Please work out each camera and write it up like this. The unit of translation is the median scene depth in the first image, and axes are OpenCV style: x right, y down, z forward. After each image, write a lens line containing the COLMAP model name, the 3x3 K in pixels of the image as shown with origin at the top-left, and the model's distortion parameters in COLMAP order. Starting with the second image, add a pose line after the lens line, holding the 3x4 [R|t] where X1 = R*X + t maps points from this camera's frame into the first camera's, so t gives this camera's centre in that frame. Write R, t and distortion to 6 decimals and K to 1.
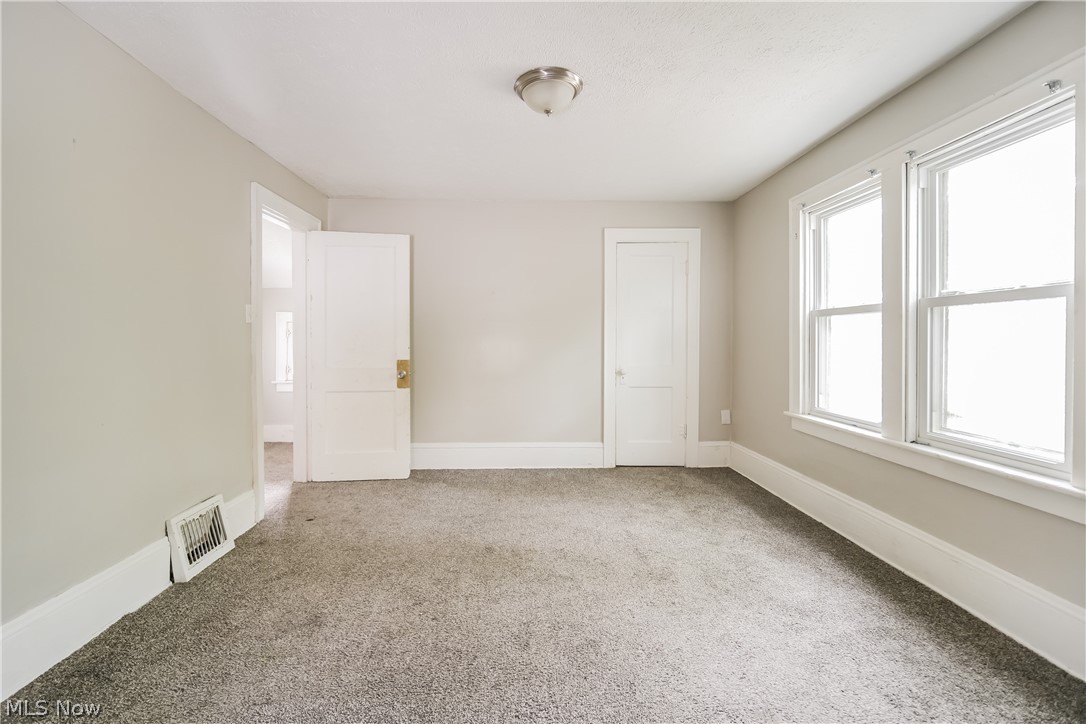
lens RADIAL K [[503.1, 0, 533.9], [0, 503.1, 370.3], [0, 0, 1]] dist [0.004499, -0.000260]
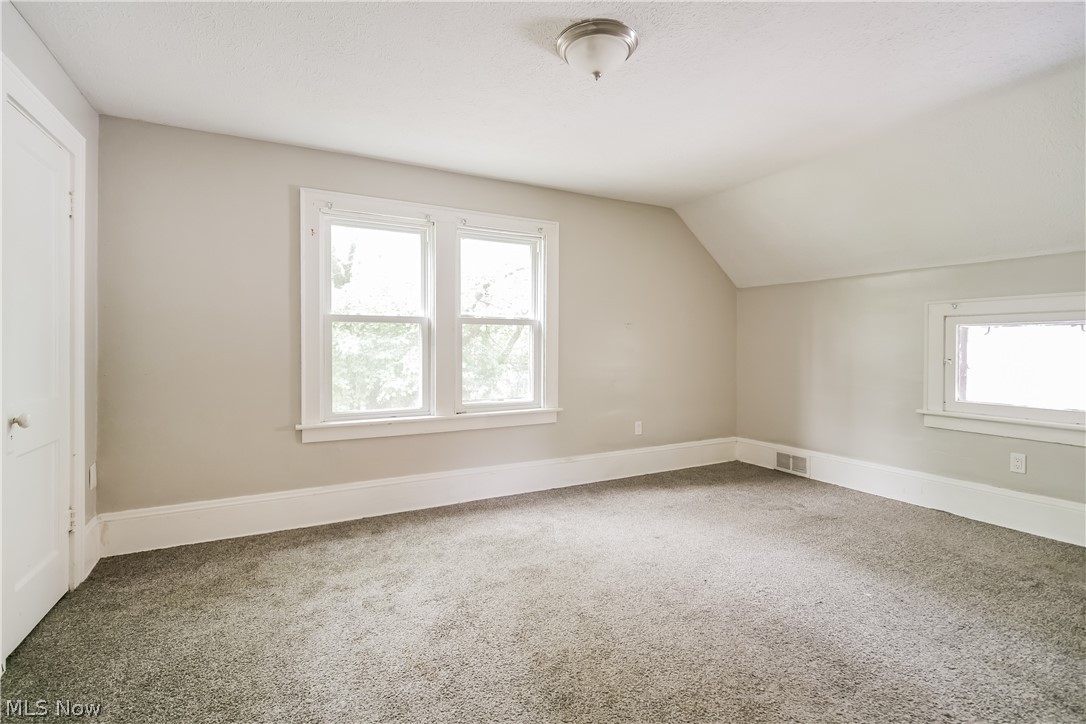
lens RADIAL K [[497.1, 0, 543.0], [0, 497.1, 362.0], [0, 0, 1]] dist [0.000862, -0.000146]
pose [[-0.455446, -0.027140, 0.889850, -0.620932], [0.053599, 0.996886, 0.057837, -0.074550], [-0.888648, 0.074037, -0.452573, 1.342330]]
